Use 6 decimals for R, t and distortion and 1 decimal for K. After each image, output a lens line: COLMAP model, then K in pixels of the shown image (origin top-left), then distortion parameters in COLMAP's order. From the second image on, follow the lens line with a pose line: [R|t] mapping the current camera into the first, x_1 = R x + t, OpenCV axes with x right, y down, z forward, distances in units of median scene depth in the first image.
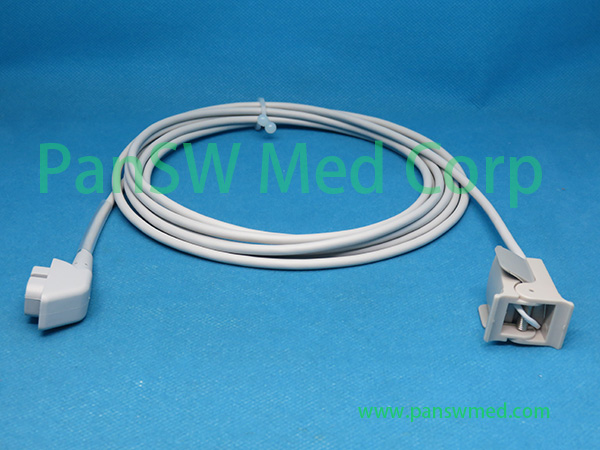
lens RADIAL K [[898.6, 0, 300.8], [0, 898.6, 225.2], [0, 0, 1]] dist [-0.060260, 0.000000]
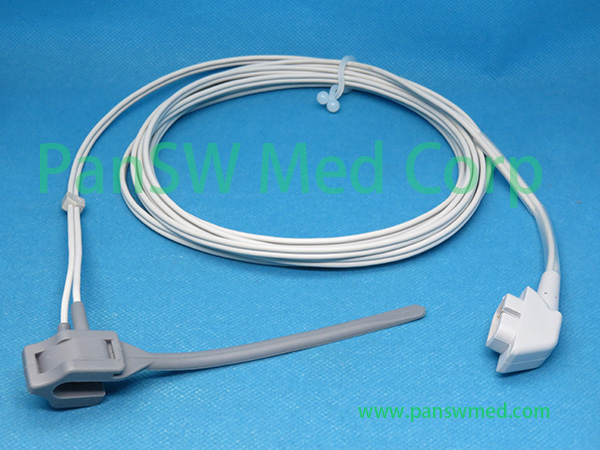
lens RADIAL K [[1051.5, 0, 301.5], [0, 1051.5, 225.8], [0, 0, 1]] dist [-0.074169, 0.000000]
pose [[0.999792, 0.010560, -0.017455, 0.049772], [-0.007039, 0.981625, 0.190689, -0.274584], [0.019147, -0.190526, 0.981495, -0.029891]]
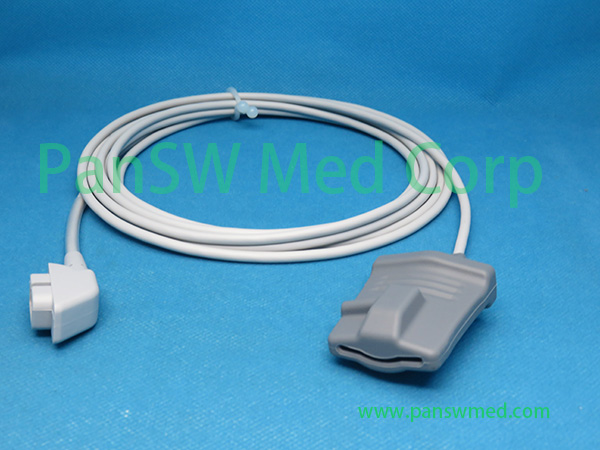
lens RADIAL K [[764.9, 0, 296.3], [0, 764.9, 223.7], [0, 0, 1]] dist [-0.050221, 0.000000]
pose [[0.999839, 0.012133, -0.013200, -0.004001], [-0.011776, 0.999572, 0.026769, -0.029478], [0.013520, -0.026609, 0.999554, 0.241392]]
